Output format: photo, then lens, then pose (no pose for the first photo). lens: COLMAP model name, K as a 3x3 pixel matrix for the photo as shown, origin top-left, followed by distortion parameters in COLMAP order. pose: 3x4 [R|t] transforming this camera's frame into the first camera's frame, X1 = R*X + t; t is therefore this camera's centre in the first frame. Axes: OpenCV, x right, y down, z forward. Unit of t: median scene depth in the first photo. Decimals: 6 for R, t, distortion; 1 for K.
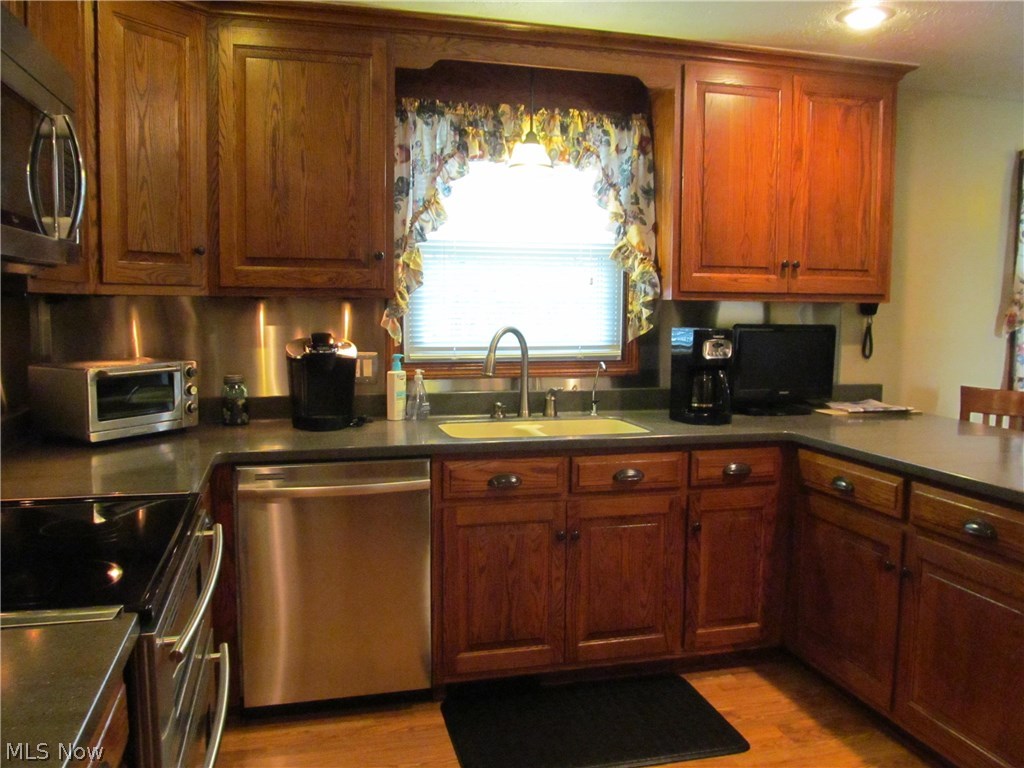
lens RADIAL K [[846.1, 0, 516.9], [0, 846.1, 376.7], [0, 0, 1]] dist [-0.063038, 0.005816]
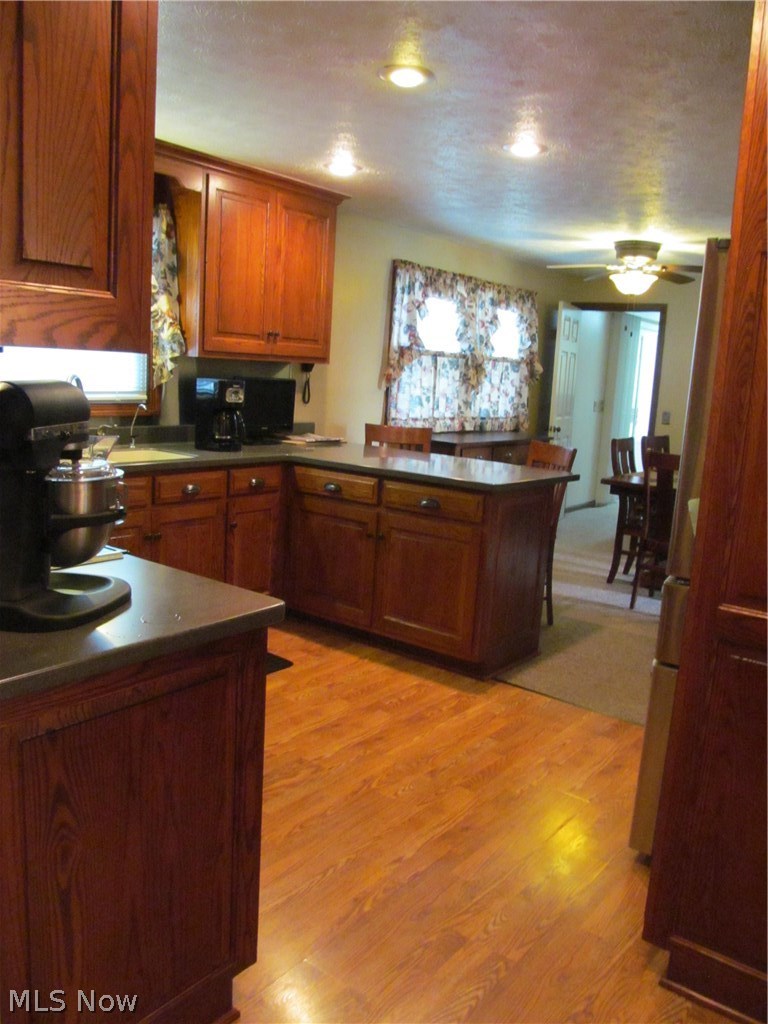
lens RADIAL K [[846.1, 0, 378.4], [0, 846.1, 514.9], [0, 0, 1]] dist [-0.063038, 0.005816]
pose [[0.794510, -0.068230, 0.603406, -0.398053], [0.003503, 0.994166, 0.107803, 0.012604], [-0.607241, -0.083537, 0.790114, -0.219133]]
